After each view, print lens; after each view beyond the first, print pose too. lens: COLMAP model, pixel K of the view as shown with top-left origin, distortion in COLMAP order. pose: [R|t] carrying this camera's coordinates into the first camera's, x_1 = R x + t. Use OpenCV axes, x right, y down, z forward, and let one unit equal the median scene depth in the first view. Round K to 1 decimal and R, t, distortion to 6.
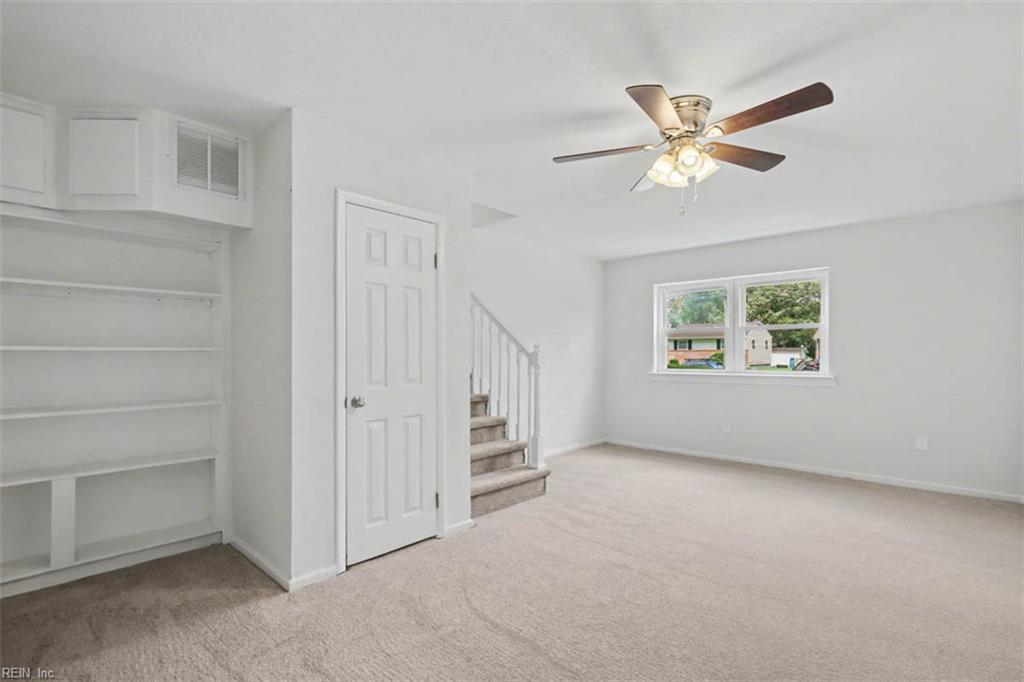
lens RADIAL K [[475.8, 0, 512.0], [0, 475.8, 341.0], [0, 0, 1]] dist [-0.001653, -0.000029]
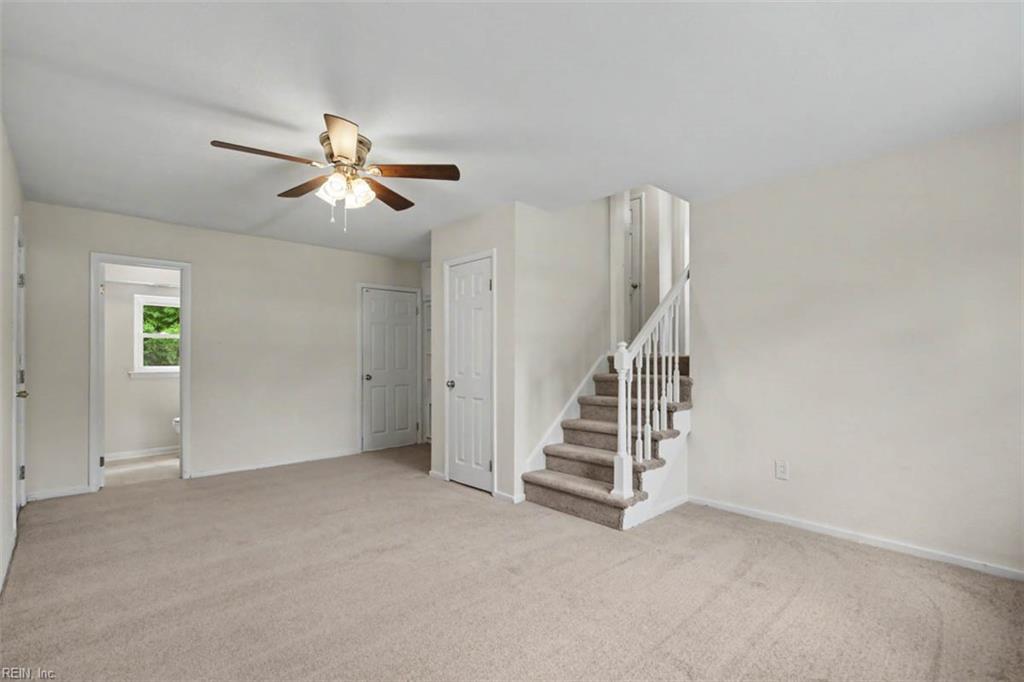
lens RADIAL K [[475.8, 0, 512.0], [0, 475.8, 341.0], [0, 0, 1]] dist [-0.001653, -0.000029]
pose [[-0.073312, -0.023745, -0.997026, 1.143808], [0.034744, 0.999049, -0.026348, 0.024452], [0.996704, -0.036573, -0.072417, 1.148180]]
